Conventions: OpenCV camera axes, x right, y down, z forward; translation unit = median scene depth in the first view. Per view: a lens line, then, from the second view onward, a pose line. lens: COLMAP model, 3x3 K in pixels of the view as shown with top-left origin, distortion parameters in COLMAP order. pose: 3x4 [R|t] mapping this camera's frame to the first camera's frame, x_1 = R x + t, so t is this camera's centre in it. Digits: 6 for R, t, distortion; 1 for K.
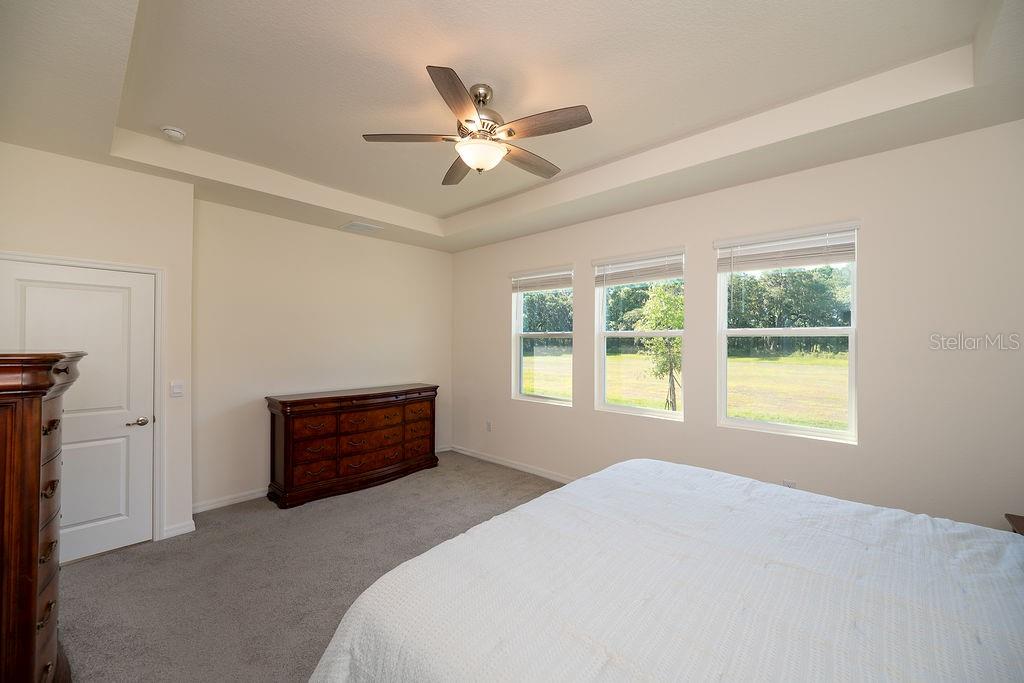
lens RADIAL K [[402.6, 0, 512.0], [0, 402.6, 341.5], [0, 0, 1]] dist [-0.000915, 0.000140]
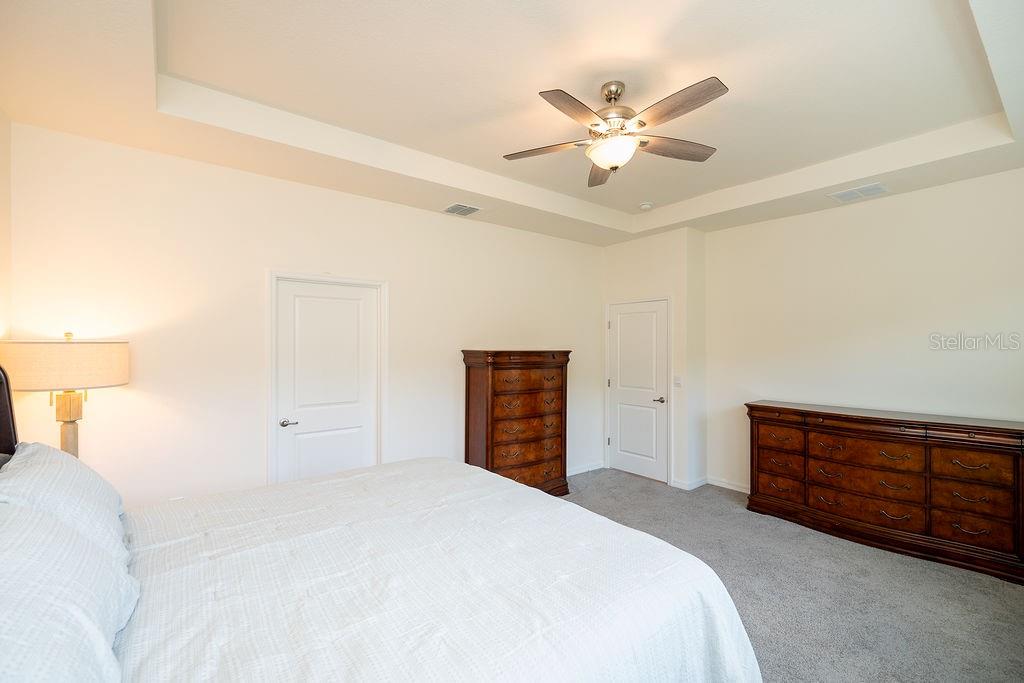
lens RADIAL K [[432.0, 0, 512.0], [0, 432.0, 341.5], [0, 0, 1]] dist [0.001452, 0.000111]
pose [[-0.156721, -0.014216, -0.987541, 0.568847], [0.004899, 0.999873, -0.015171, 0.002586], [0.987631, -0.007215, -0.156631, 0.533902]]
